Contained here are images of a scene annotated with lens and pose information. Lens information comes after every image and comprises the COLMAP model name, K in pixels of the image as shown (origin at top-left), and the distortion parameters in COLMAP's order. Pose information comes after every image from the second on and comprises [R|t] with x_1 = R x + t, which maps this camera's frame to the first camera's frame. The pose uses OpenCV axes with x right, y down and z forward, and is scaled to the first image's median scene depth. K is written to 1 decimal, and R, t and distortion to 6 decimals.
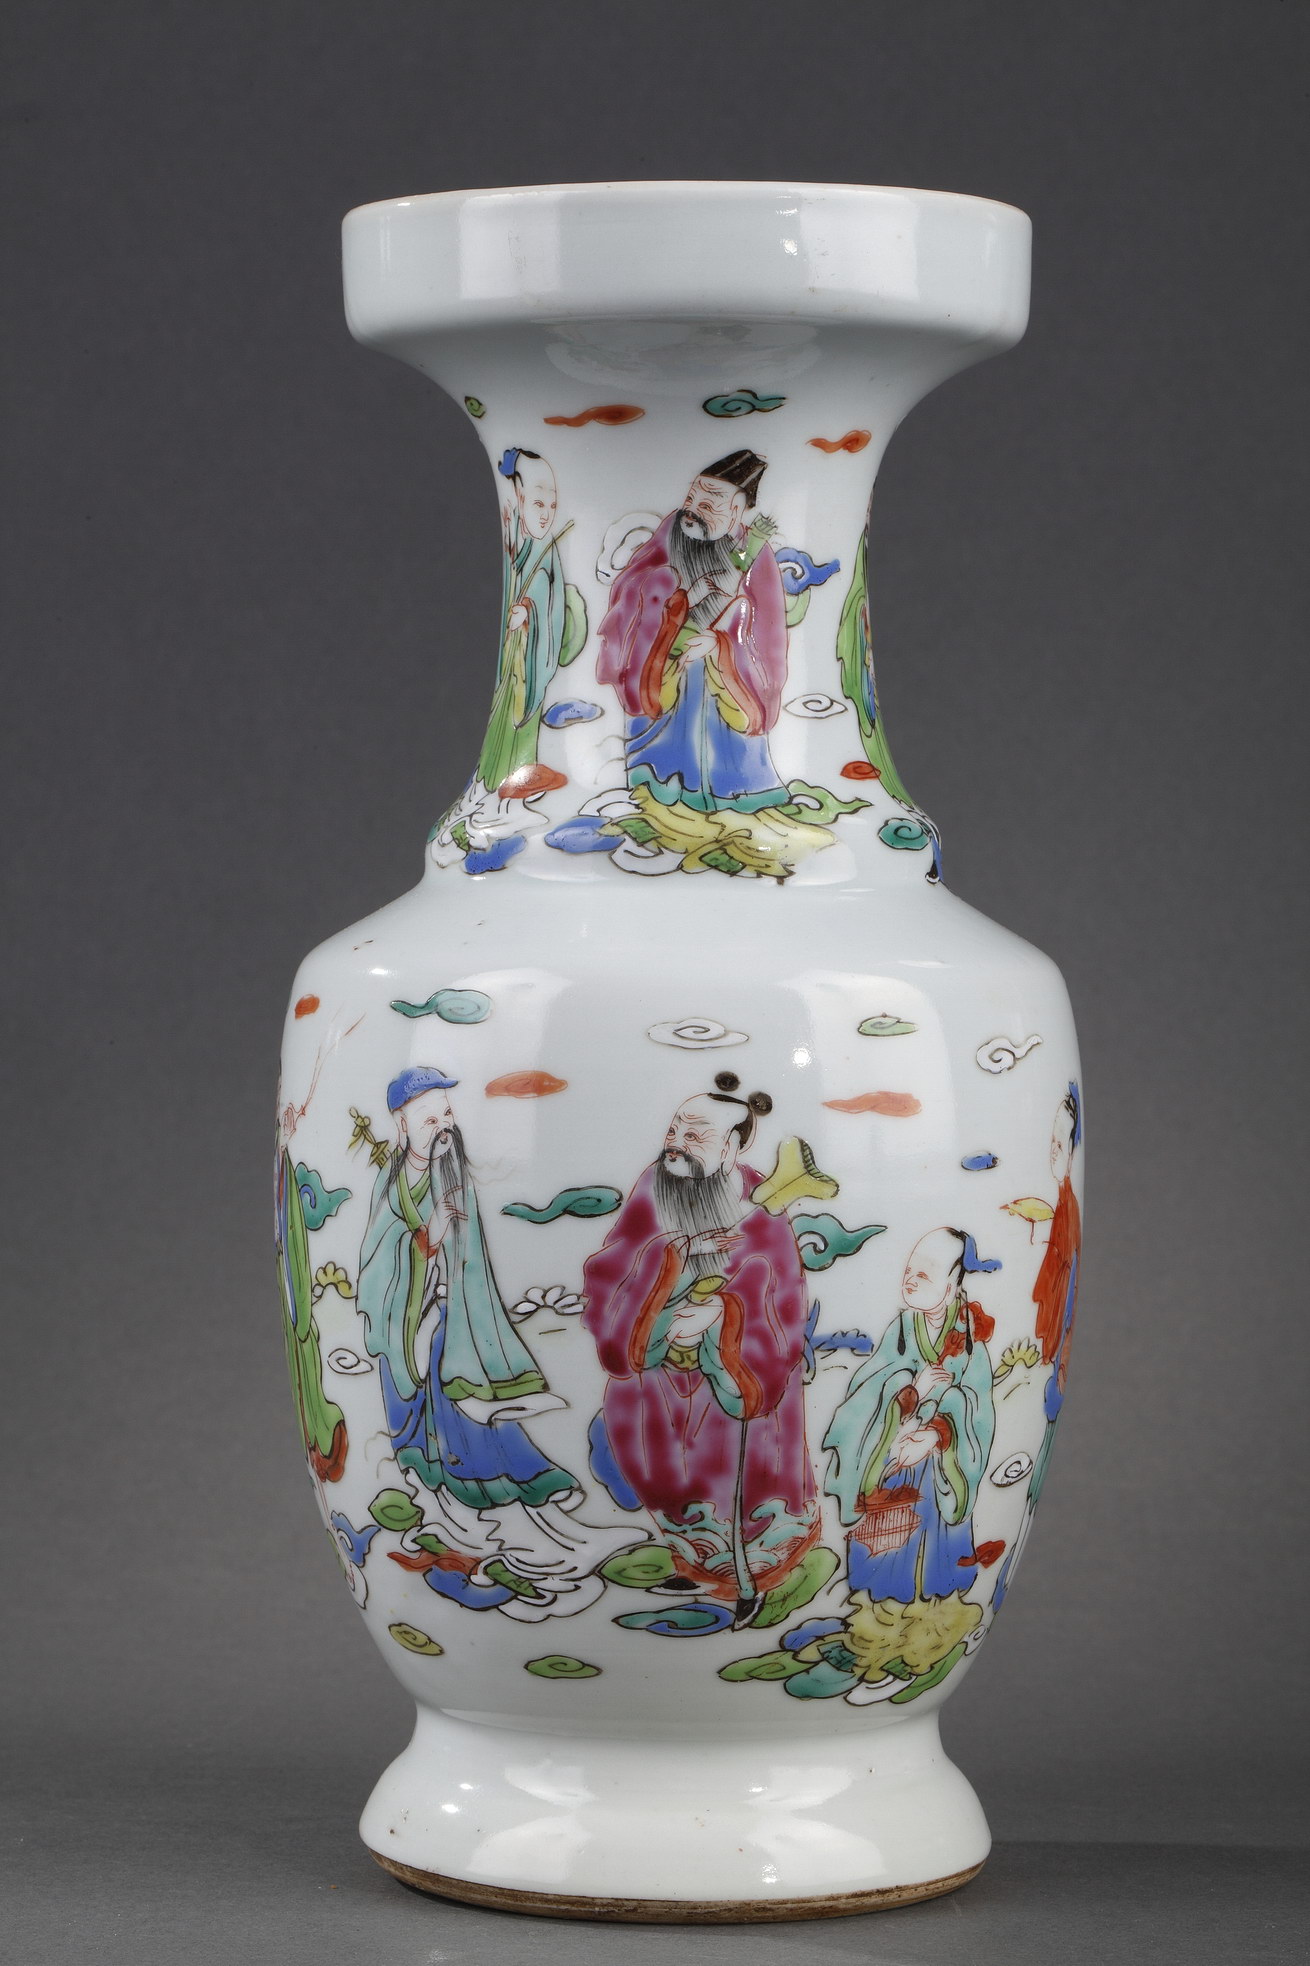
lens RADIAL K [[6329.4, 0, 586.0], [0, 6329.4, 799.1], [0, 0, 1]] dist [-0.054542, -0.458437]
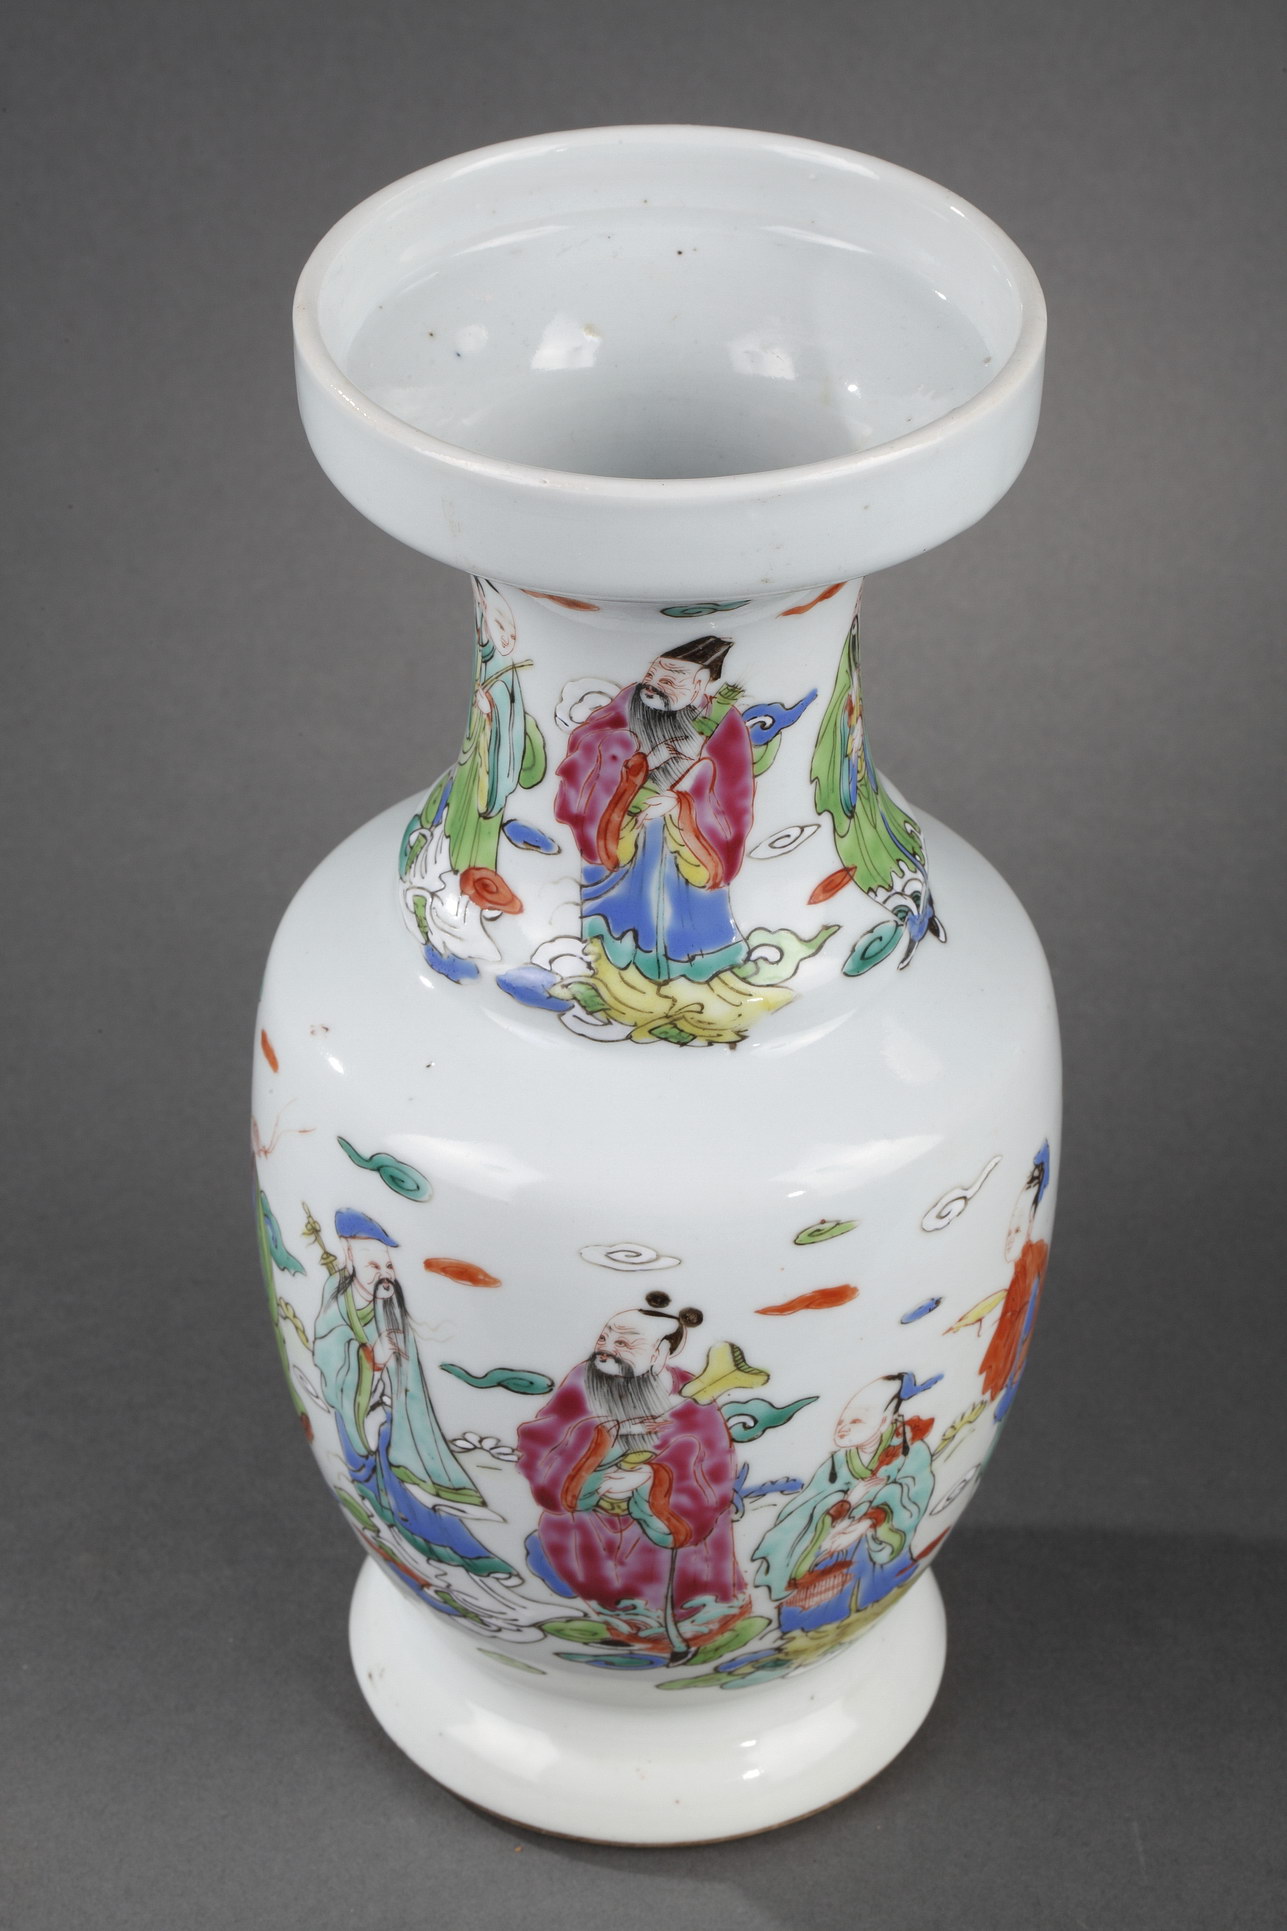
lens RADIAL K [[6274.5, 0, 640.2], [0, 6274.5, 844.2], [0, 0, 1]] dist [-0.101628, -0.162900]
pose [[0.995537, 0.057944, -0.074486, 0.088271], [-0.005727, 0.824945, 0.565184, -0.569635], [0.094196, -0.562235, 0.821595, 0.221832]]
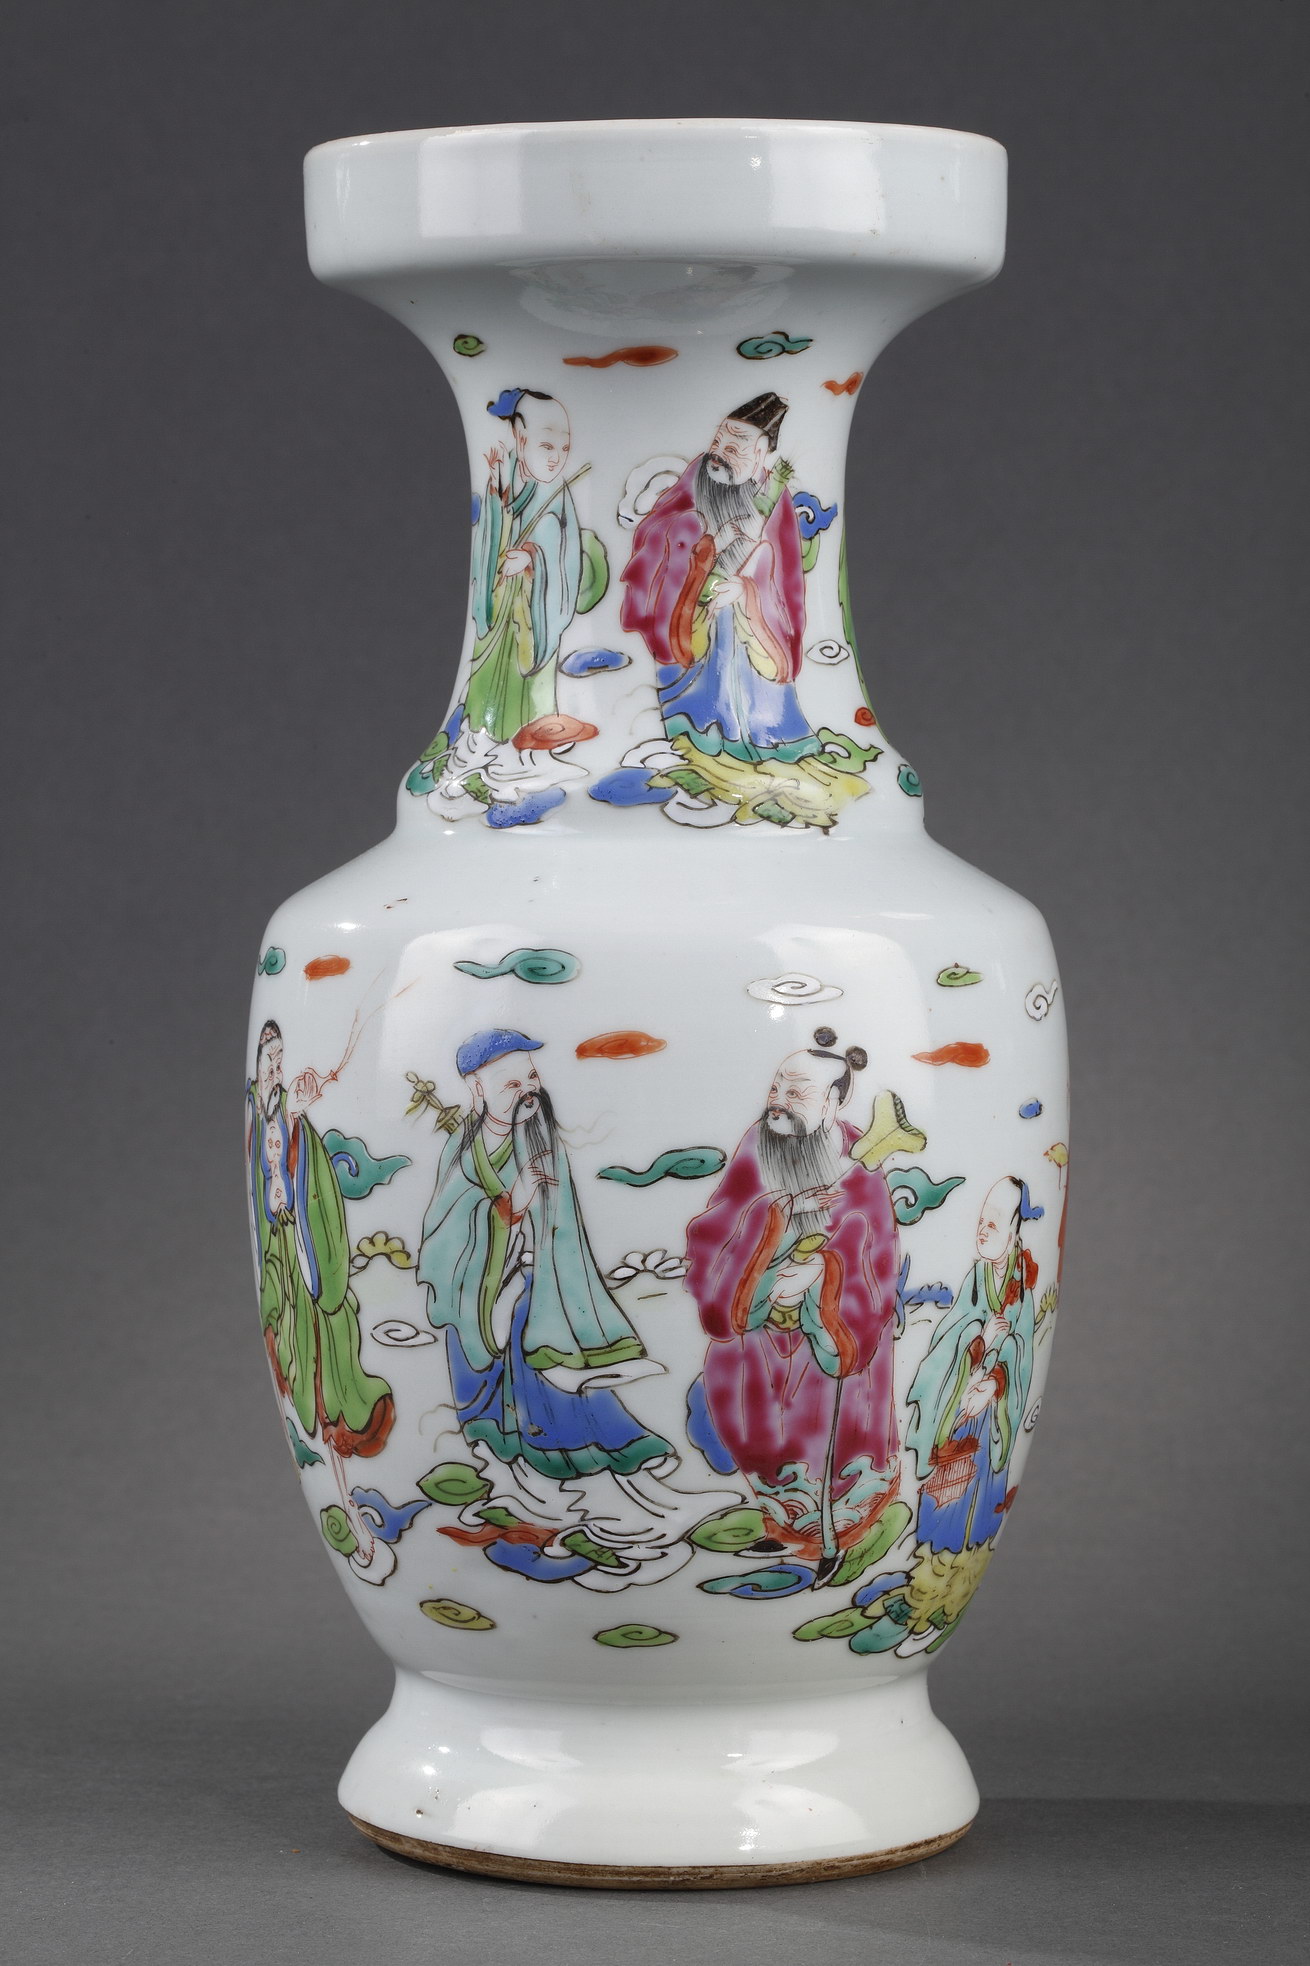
lens RADIAL K [[6388.2, 0, 651.7], [0, 6388.2, 859.5], [0, 0, 1]] dist [-0.101628, -0.162900]
pose [[0.955803, -0.018034, 0.293453, -0.291963], [0.008897, 0.999434, 0.032442, -0.015406], [-0.293872, -0.028397, 0.955423, 0.056718]]
